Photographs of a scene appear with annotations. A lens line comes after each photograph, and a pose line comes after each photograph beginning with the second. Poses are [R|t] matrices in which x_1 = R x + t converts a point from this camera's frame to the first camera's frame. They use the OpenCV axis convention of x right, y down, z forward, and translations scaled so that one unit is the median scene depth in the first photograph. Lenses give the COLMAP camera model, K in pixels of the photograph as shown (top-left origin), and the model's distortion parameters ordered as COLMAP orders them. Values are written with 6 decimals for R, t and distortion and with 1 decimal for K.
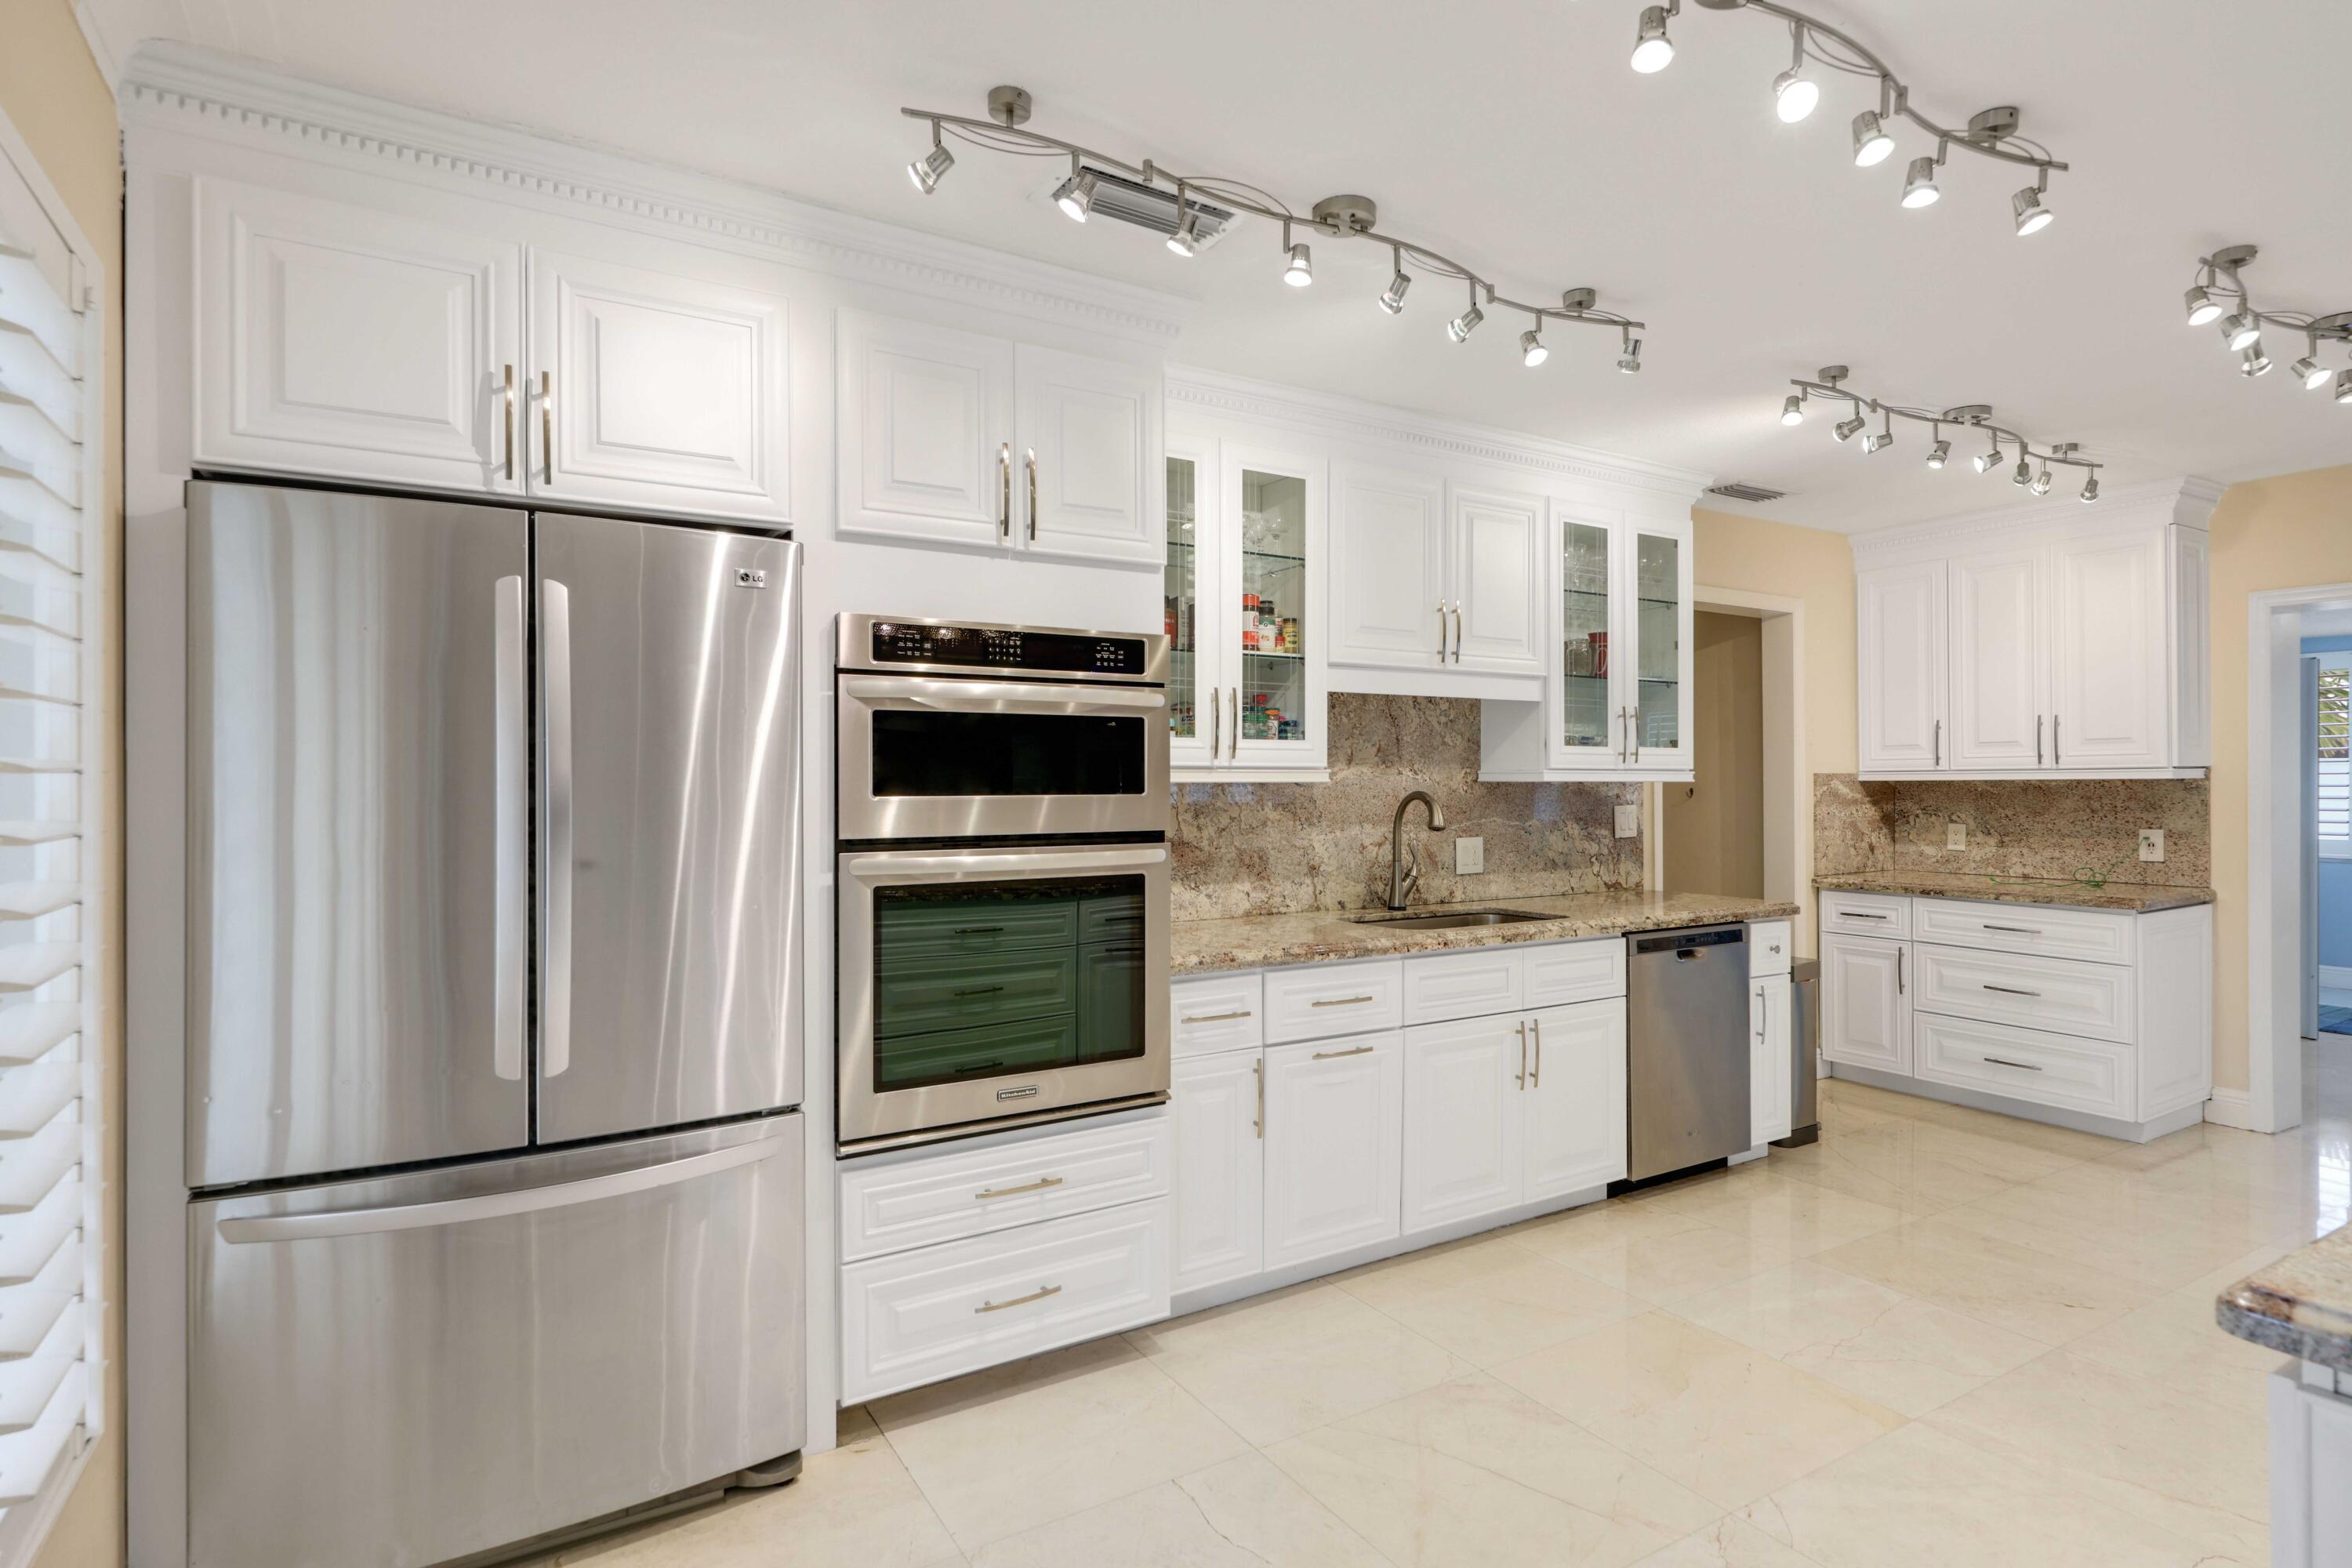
lens RADIAL K [[1180.0, 0, 1161.1], [0, 1180.0, 781.8], [0, 0, 1]] dist [0.004026, -0.001406]
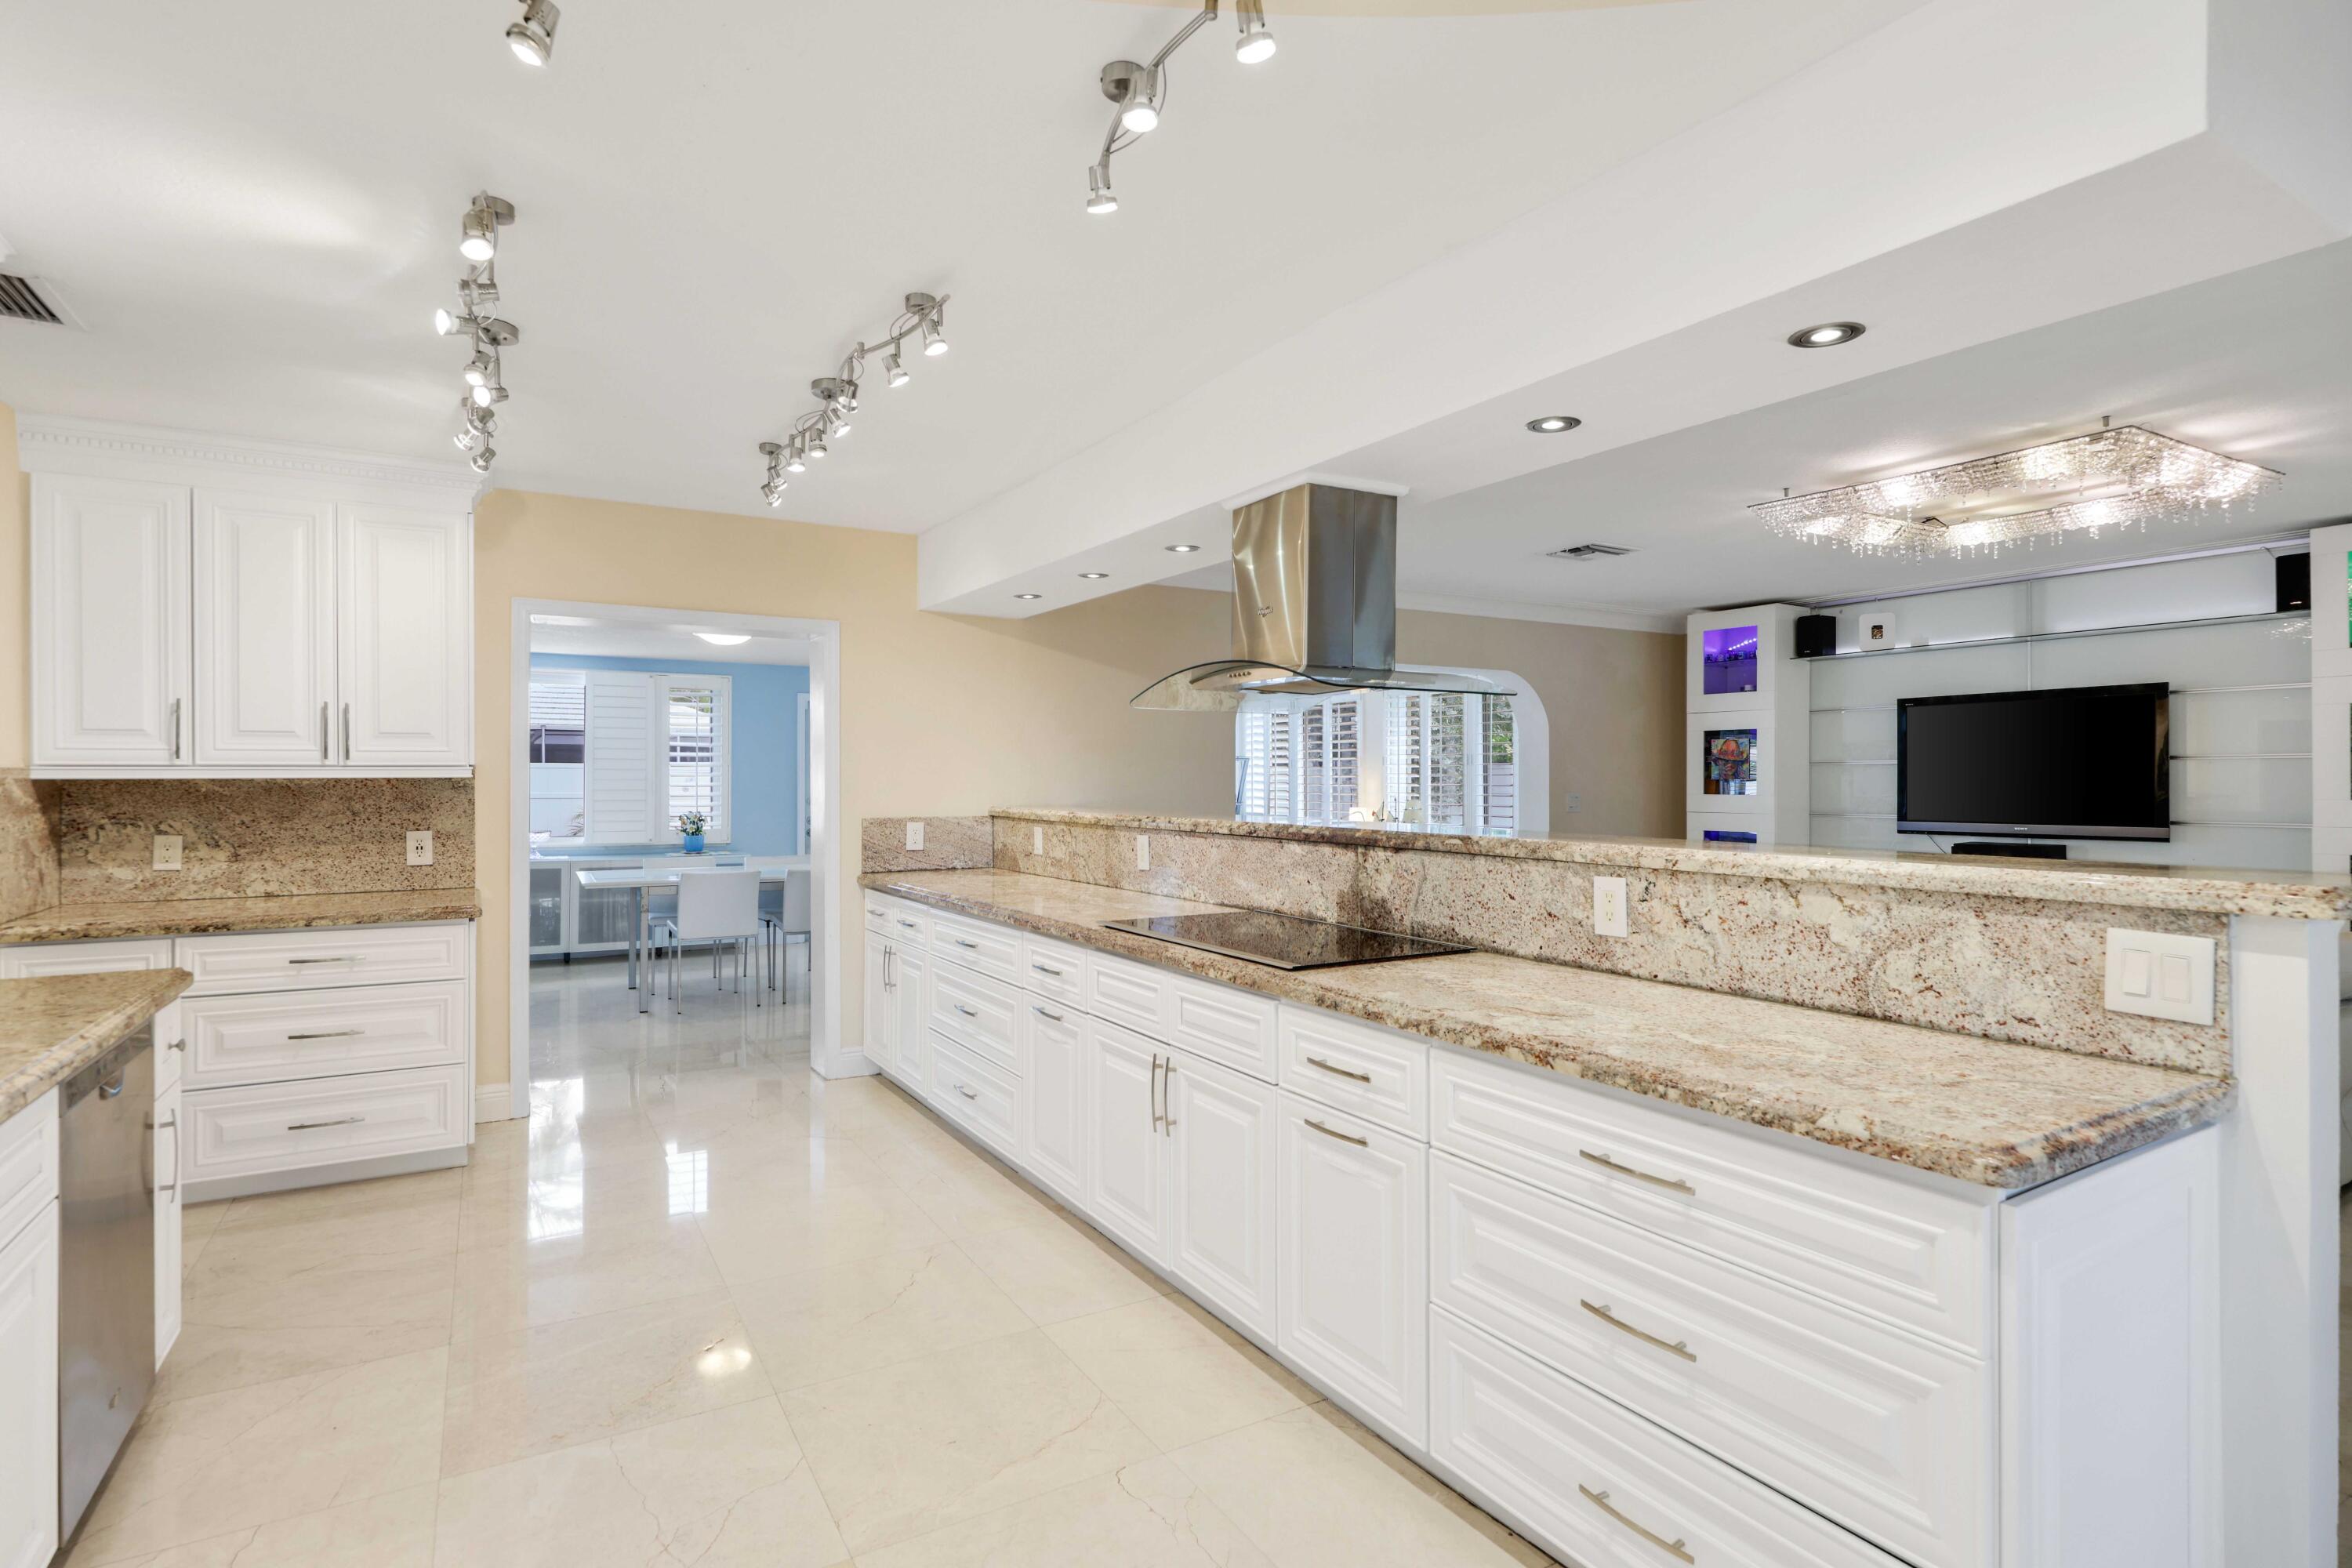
lens RADIAL K [[1180.0, 0, 1162.9], [0, 1180.0, 768.2], [0, 0, 1]] dist [0.004026, -0.001406]
pose [[0.014401, 0.010064, 0.999846, -0.110551], [-0.000565, 0.999949, -0.010057, -0.000832], [-0.999896, -0.000420, 0.014406, 0.464389]]
